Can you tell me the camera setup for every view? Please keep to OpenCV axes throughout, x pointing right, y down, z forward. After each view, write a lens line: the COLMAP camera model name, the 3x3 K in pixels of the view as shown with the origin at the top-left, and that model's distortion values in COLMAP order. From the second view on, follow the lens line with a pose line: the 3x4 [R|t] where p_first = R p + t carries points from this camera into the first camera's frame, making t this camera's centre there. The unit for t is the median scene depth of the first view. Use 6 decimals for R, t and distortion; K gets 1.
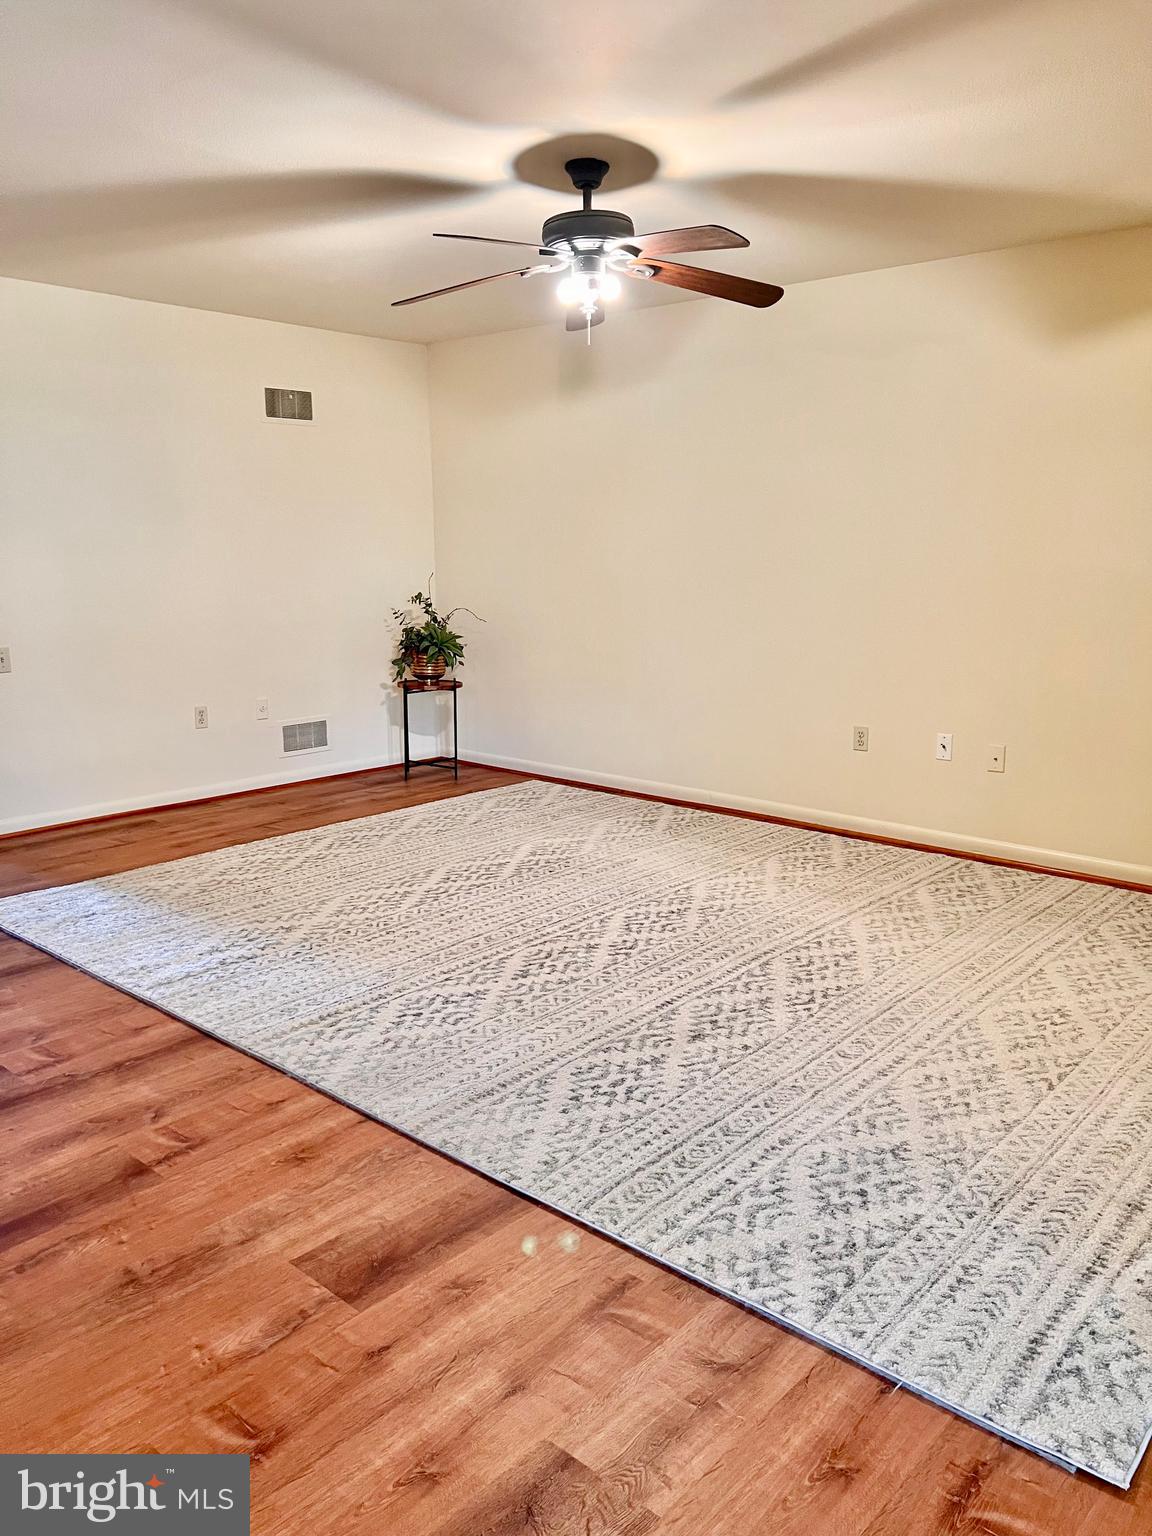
lens RADIAL K [[1150.4, 0, 576.1], [0, 1150.4, 769.0], [0, 0, 1]] dist [0.052791, -0.058202]
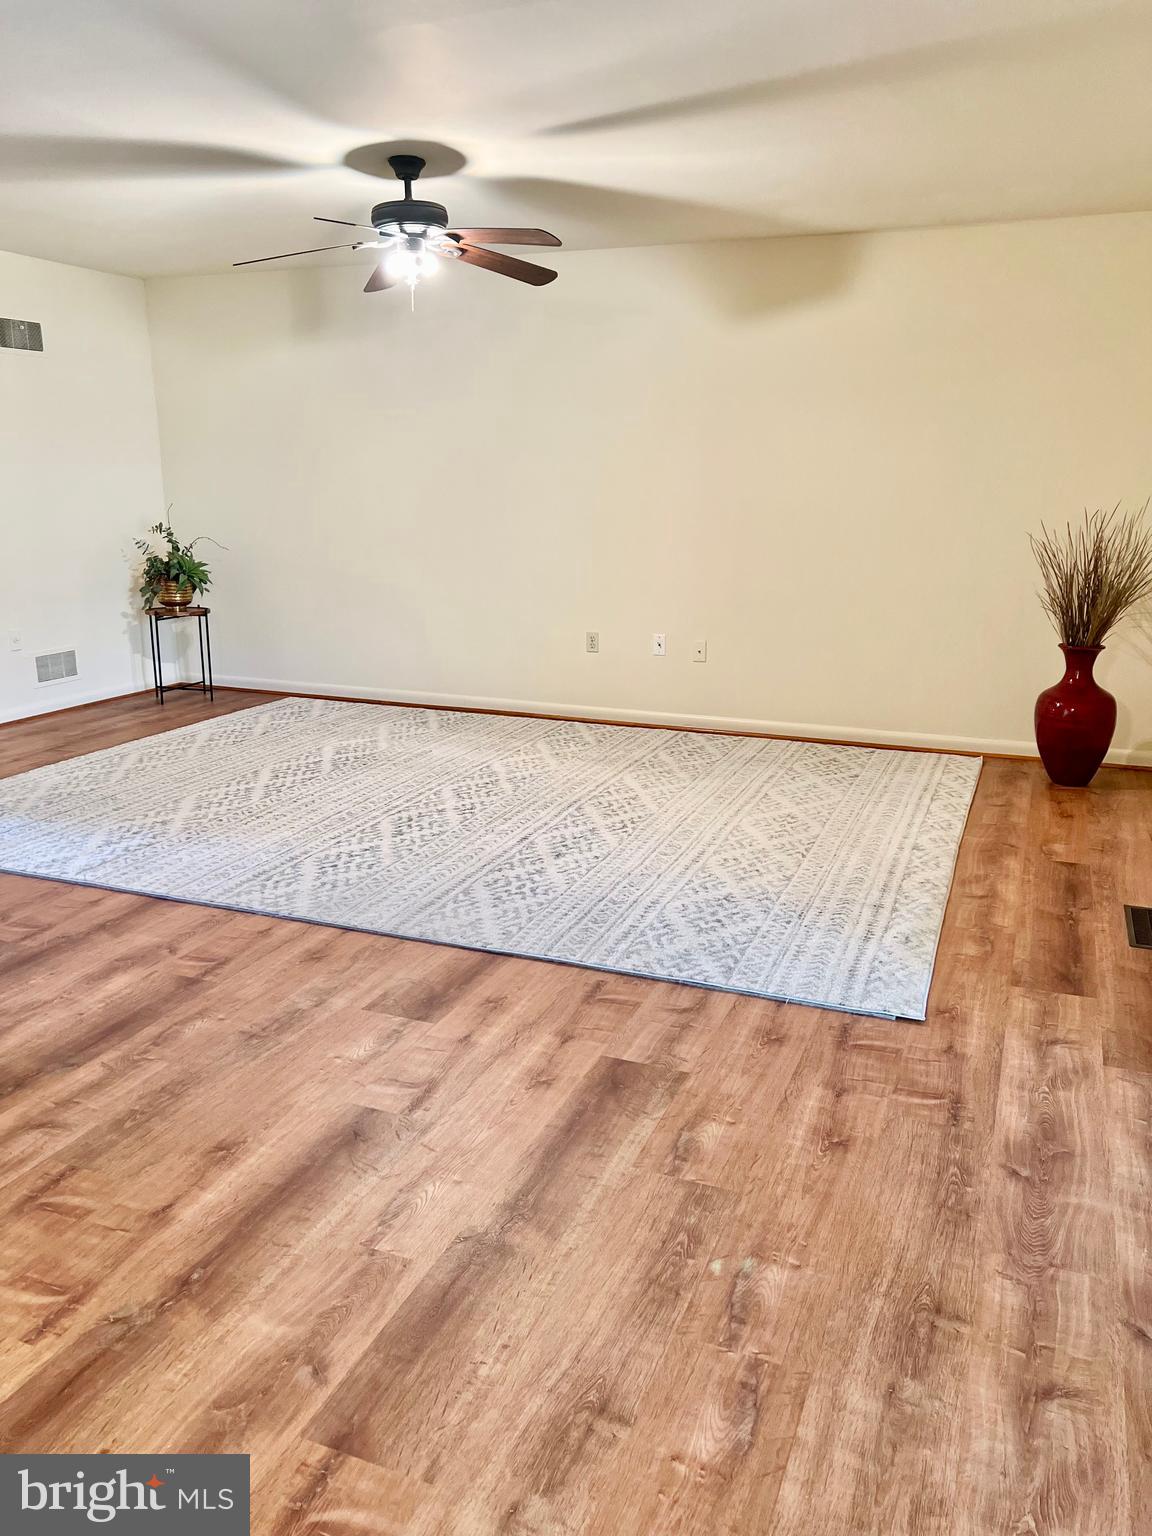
lens RADIAL K [[1150.4, 0, 581.5], [0, 1150.4, 767.5], [0, 0, 1]] dist [0.052791, -0.058202]
pose [[0.939885, -0.077933, 0.332481, -0.276540], [0.060441, 0.996204, 0.062650, 0.045510], [-0.336101, -0.038789, 0.941027, -0.228055]]
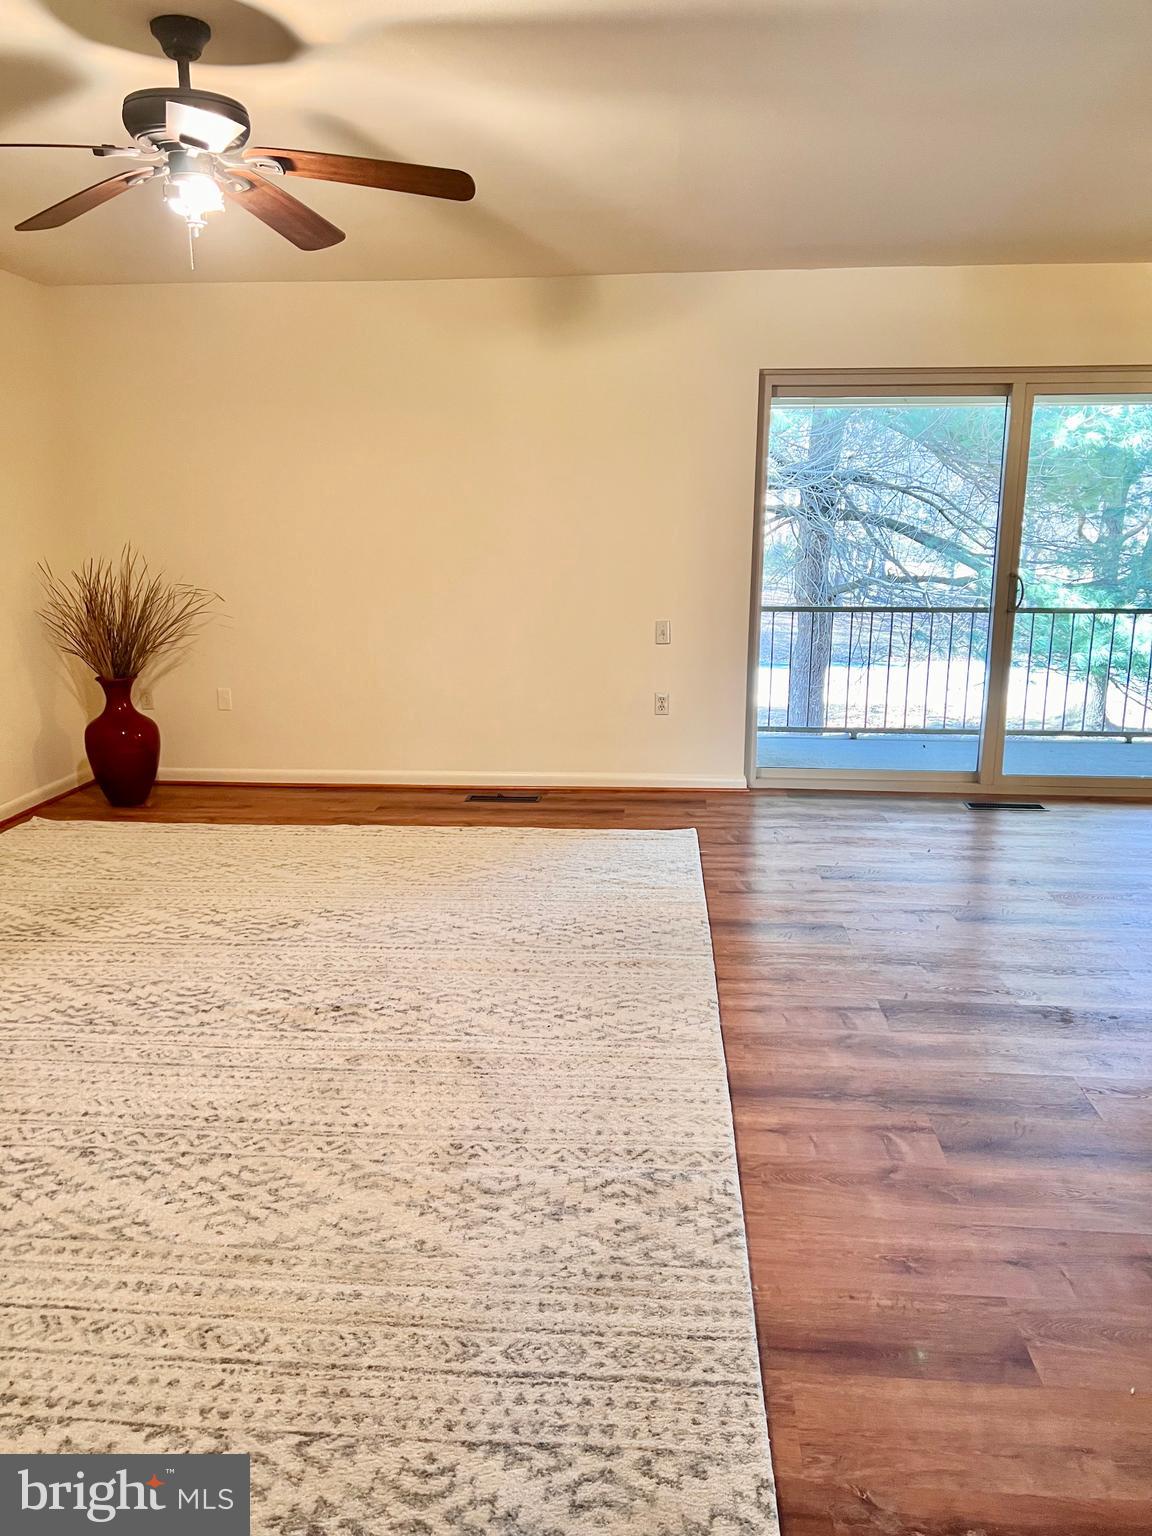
lens RADIAL K [[1150.4, 0, 563.8], [0, 1150.4, 772.5], [0, 0, 1]] dist [0.052791, -0.058202]
pose [[-0.595937, -0.171070, 0.784598, -0.829425], [0.157656, 0.933107, 0.323197, -0.280597], [-0.787403, 0.316302, -0.529103, 1.382938]]
